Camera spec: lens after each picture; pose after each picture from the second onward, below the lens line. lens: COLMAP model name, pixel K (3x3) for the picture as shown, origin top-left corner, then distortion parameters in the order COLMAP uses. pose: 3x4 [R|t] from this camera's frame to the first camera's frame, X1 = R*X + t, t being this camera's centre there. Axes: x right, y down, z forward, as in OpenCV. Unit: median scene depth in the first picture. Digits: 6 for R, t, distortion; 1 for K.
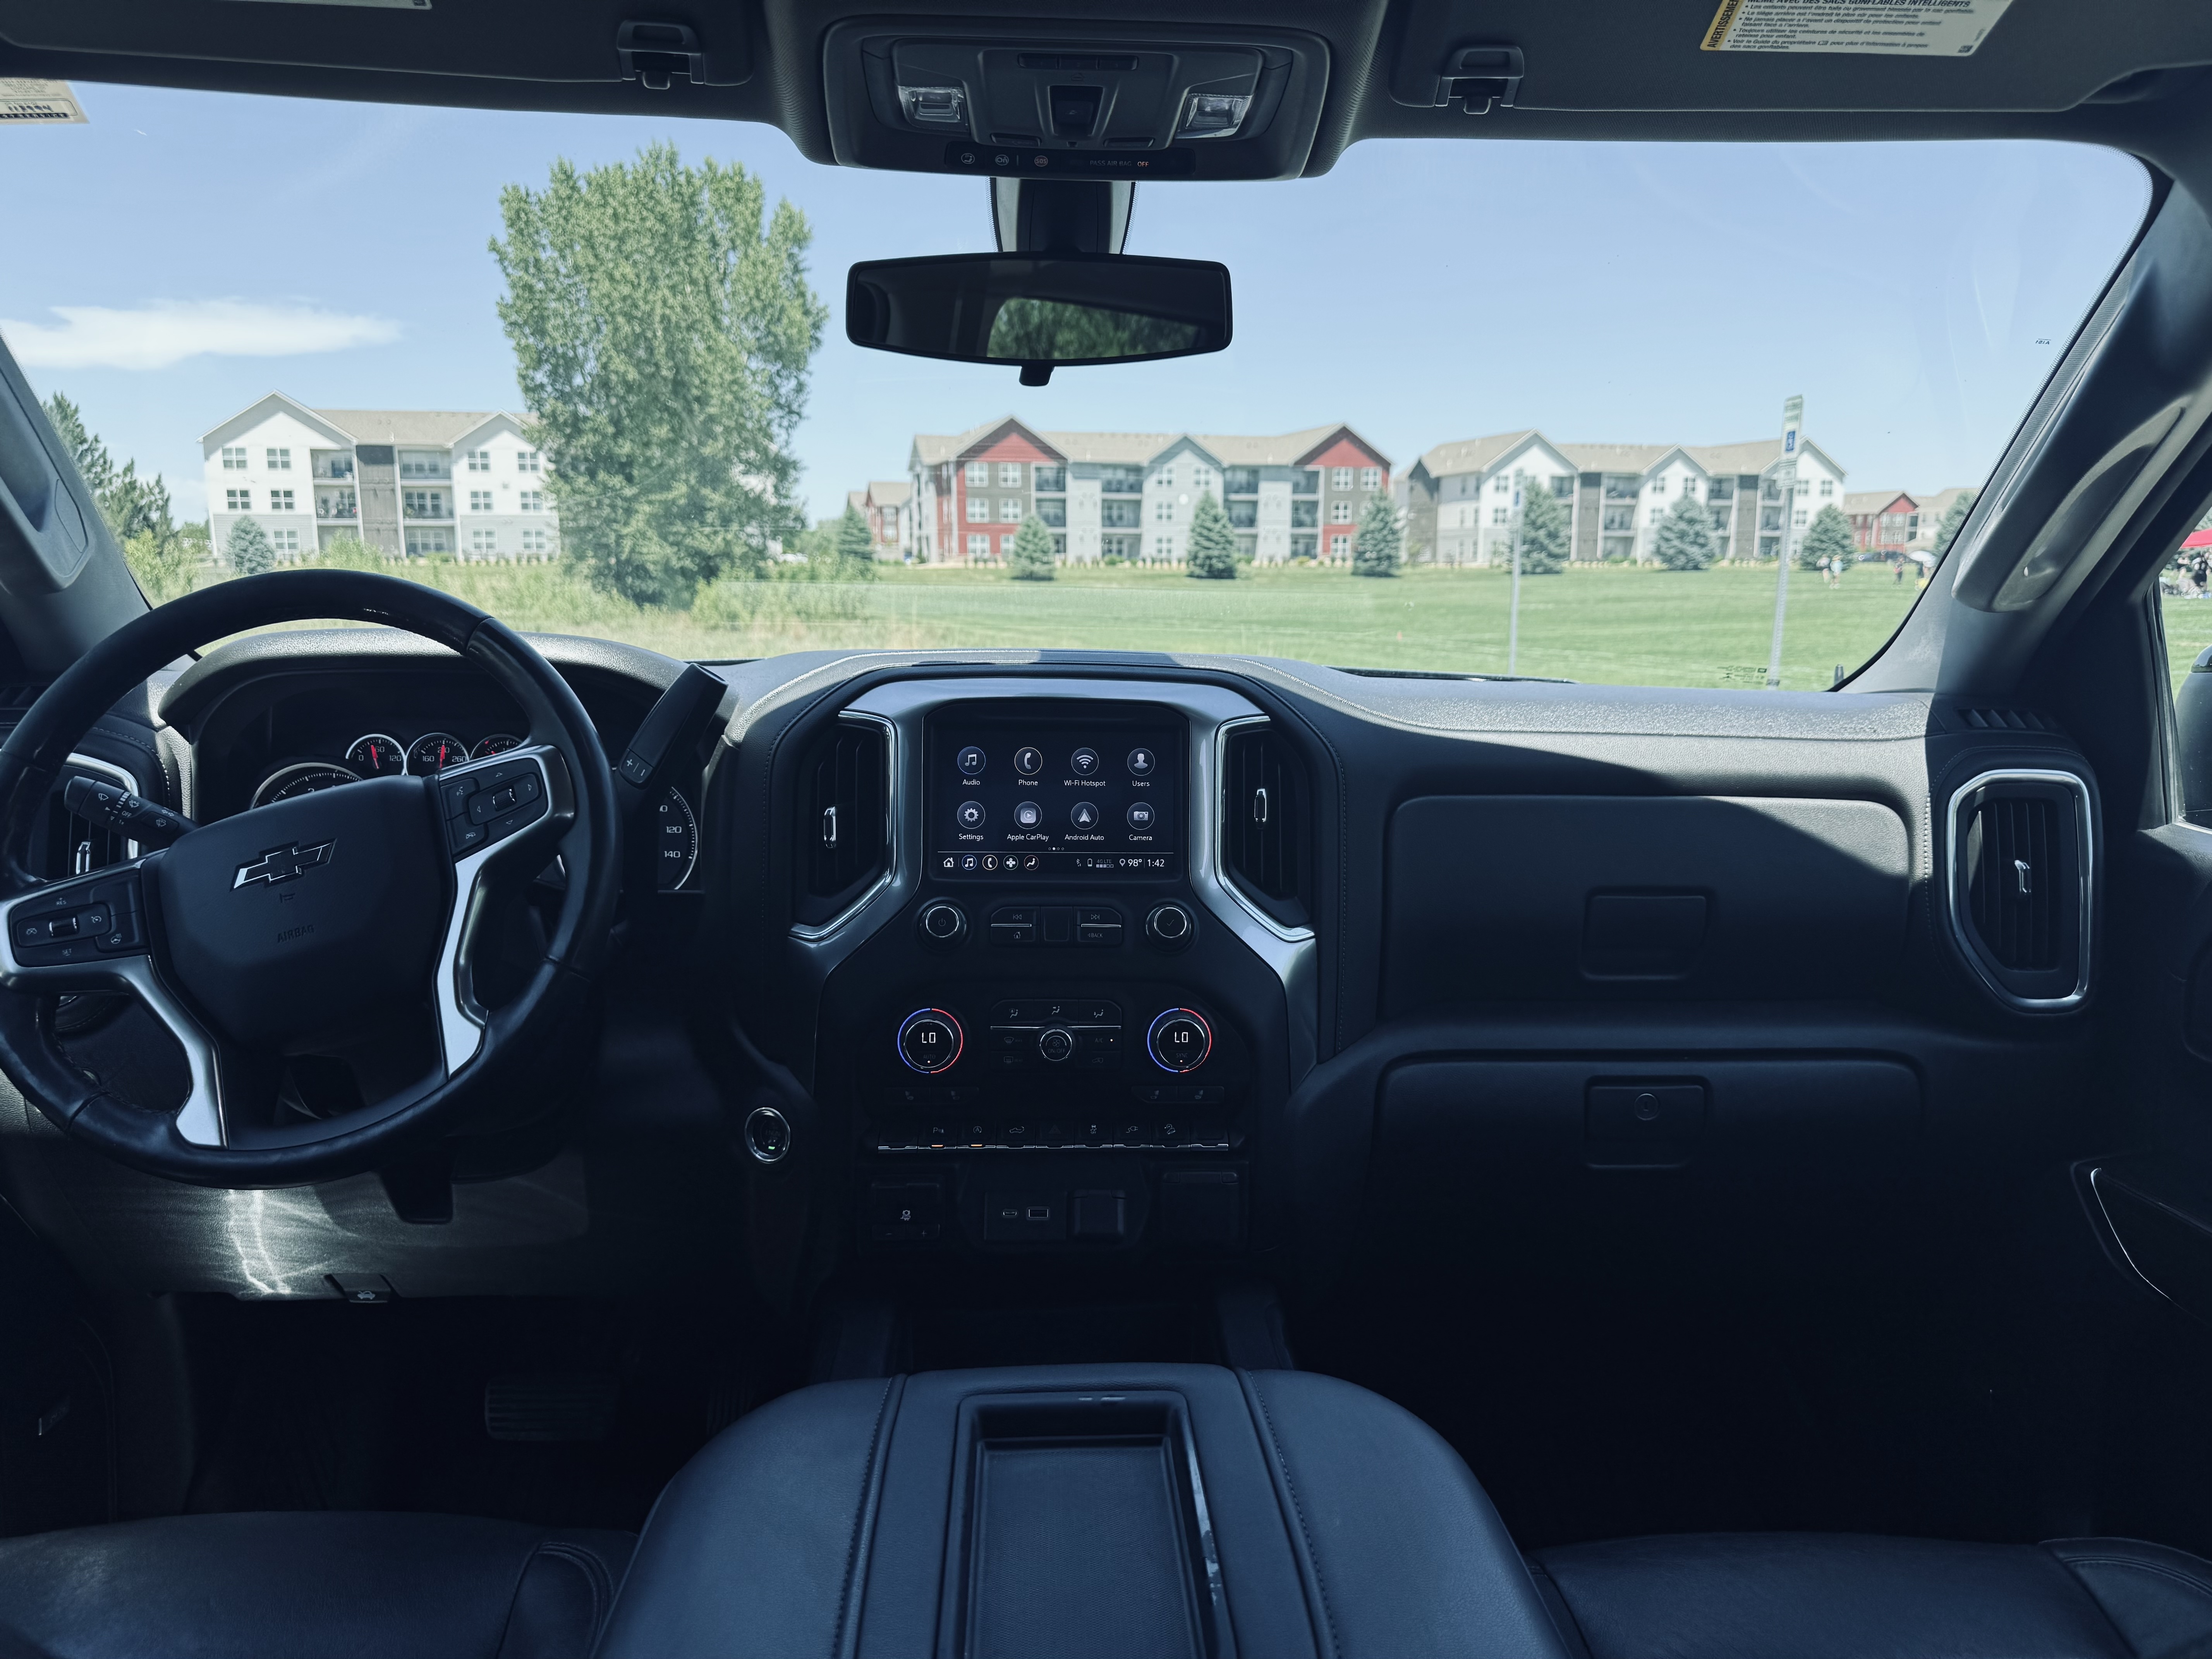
lens RADIAL K [[1609.7, 0, 1106.0], [0, 1609.7, 829.5], [0, 0, 1]] dist [-0.002253, 0.001829]
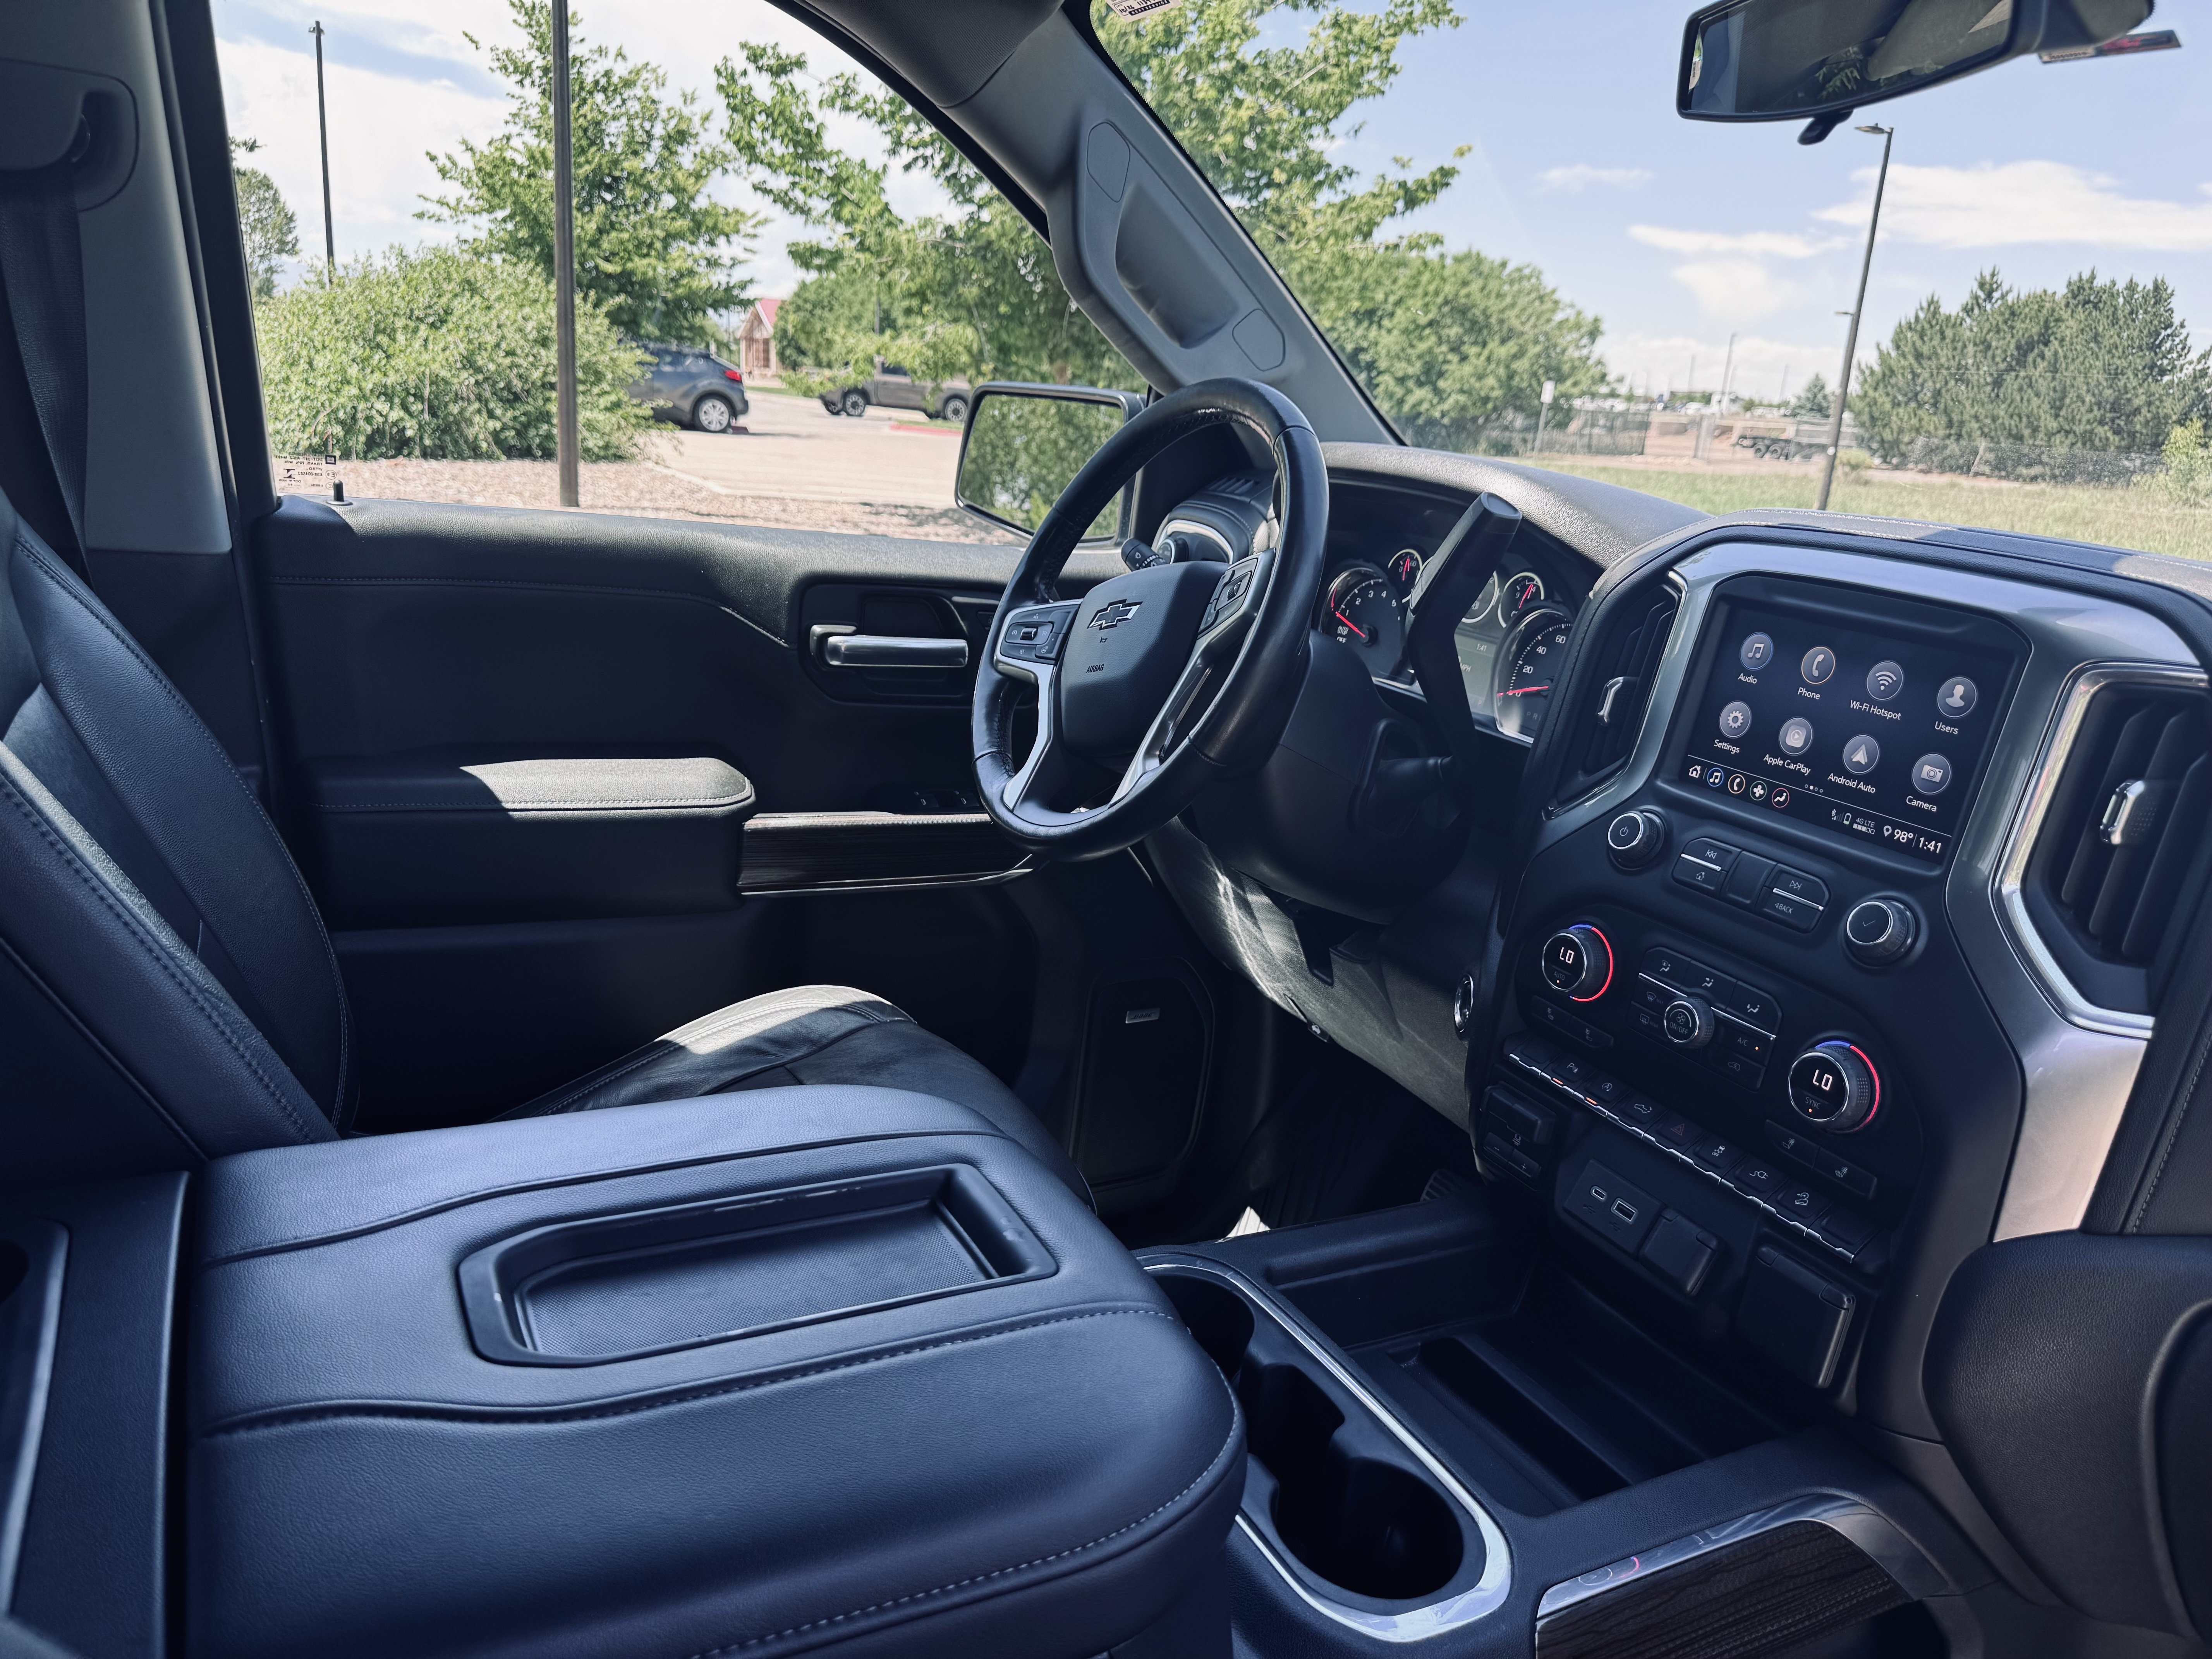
lens RADIAL K [[1609.7, 0, 1106.0], [0, 1609.7, 829.5], [0, 0, 1]] dist [-0.002253, 0.001829]
pose [[0.433599, 0.268672, -0.860120, 0.459702], [-0.211398, 0.958207, 0.192742, -0.042821], [0.875958, 0.098255, 0.472275, 0.360282]]
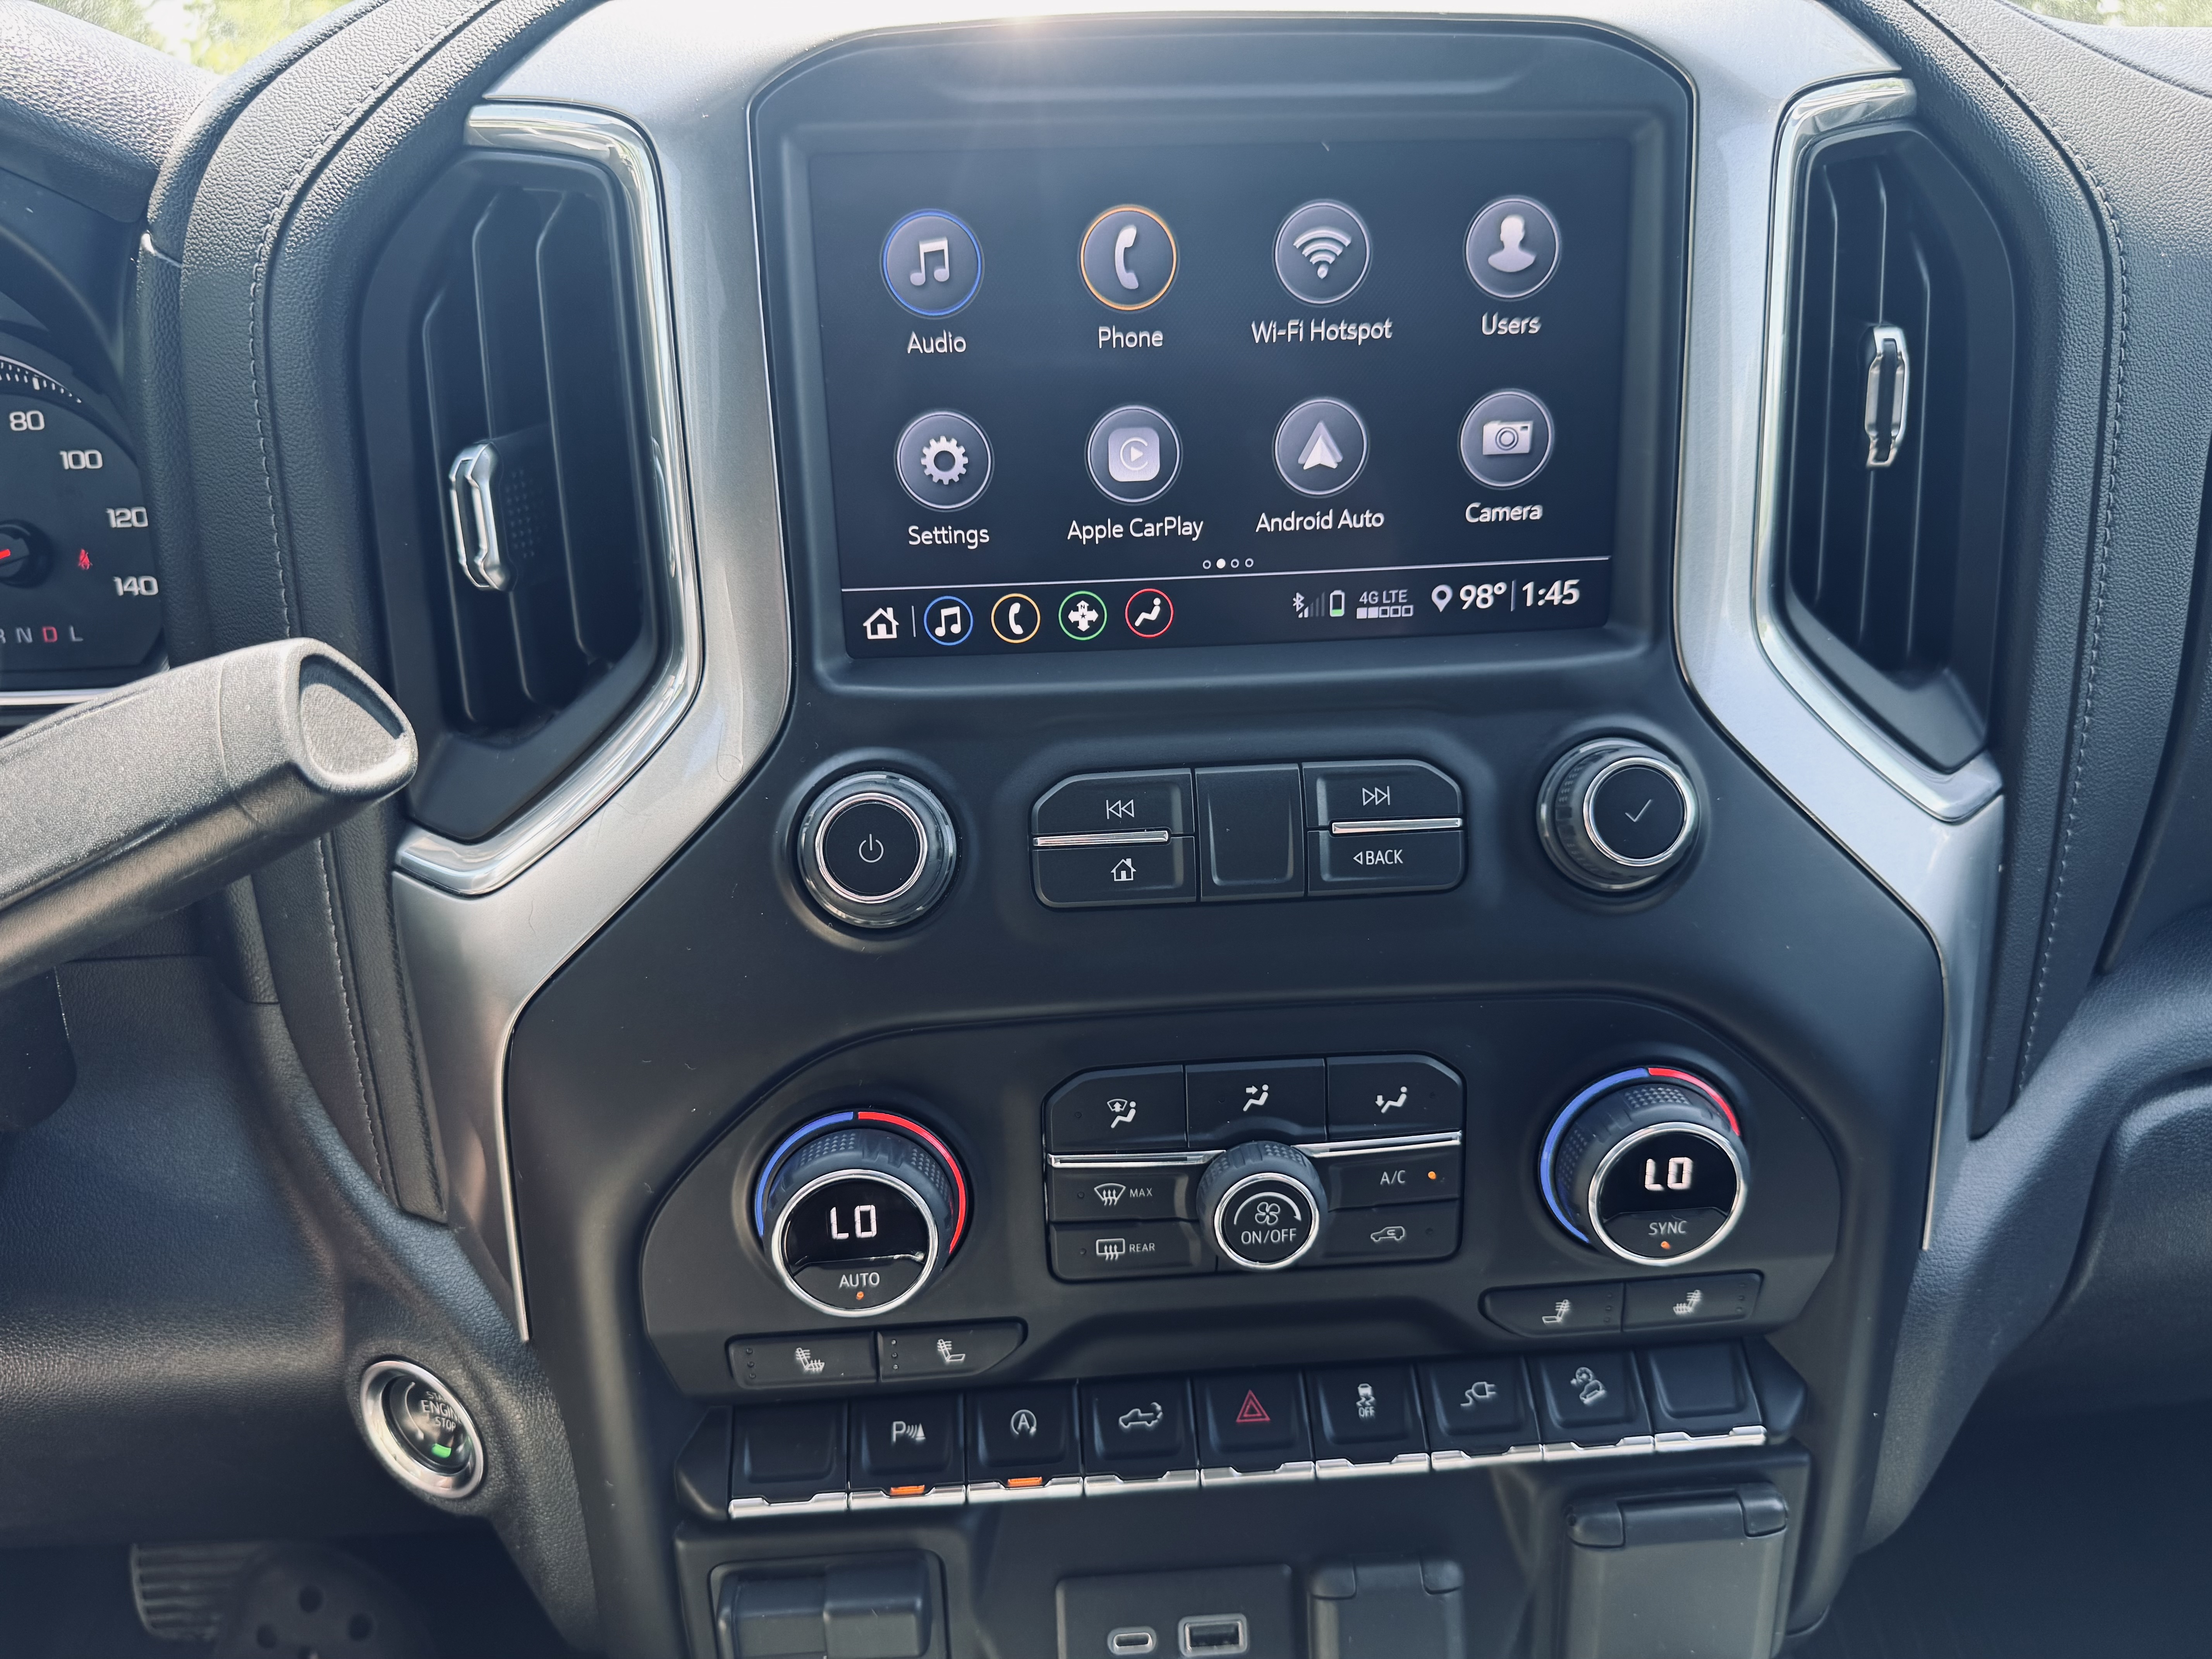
lens RADIAL K [[1603.1, 0, 1102.4], [0, 1603.1, 855.5], [0, 0, 1]] dist [0.112848, -0.246937]
pose [[0.999187, -0.040287, -0.001227, -0.055708], [0.039086, 0.961082, 0.273483, -0.018863], [-0.009839, -0.273309, 0.961876, 0.676434]]
